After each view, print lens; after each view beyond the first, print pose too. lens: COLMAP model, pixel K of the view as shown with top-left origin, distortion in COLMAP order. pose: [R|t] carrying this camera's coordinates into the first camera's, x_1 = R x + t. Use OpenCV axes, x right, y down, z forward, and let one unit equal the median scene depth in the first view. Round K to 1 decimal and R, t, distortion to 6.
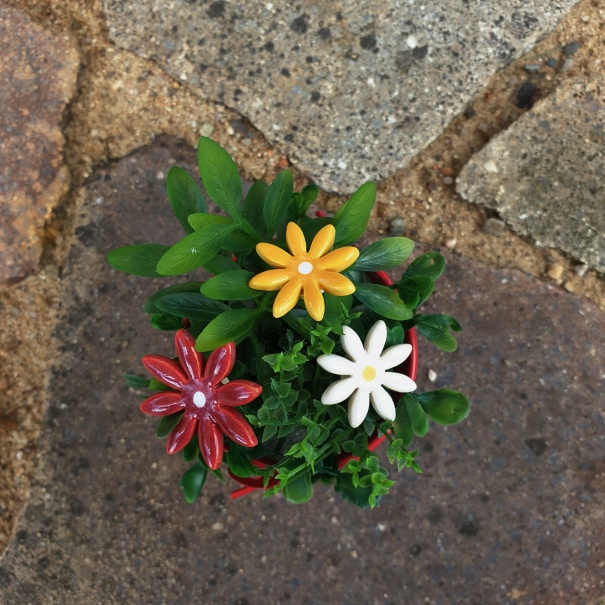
lens RADIAL K [[655.8, 0, 311.1], [0, 655.8, 294.9], [0, 0, 1]] dist [0.010523, -0.161690]
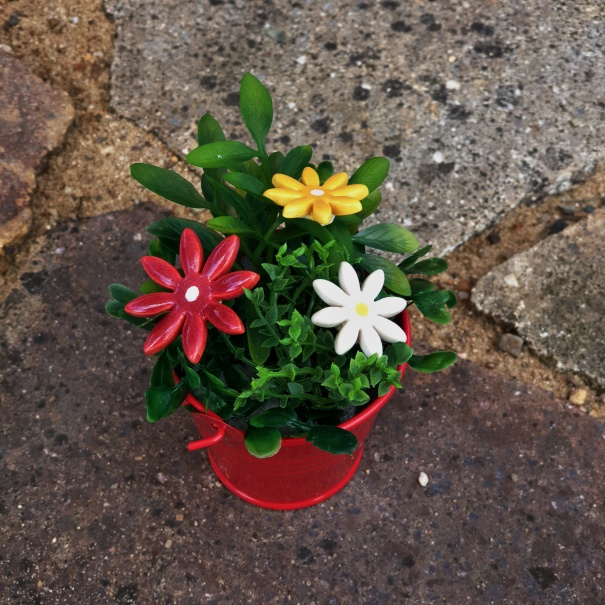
lens RADIAL K [[1244.5, 0, 318.0], [0, 1244.5, 300.5], [0, 0, 1]] dist [0.290908, -2.953264]
pose [[0.984915, 0.172448, 0.014297, -0.004495], [-0.143387, 0.859595, -0.490446, 0.692643], [-0.096866, 0.480997, 0.871355, -0.439371]]
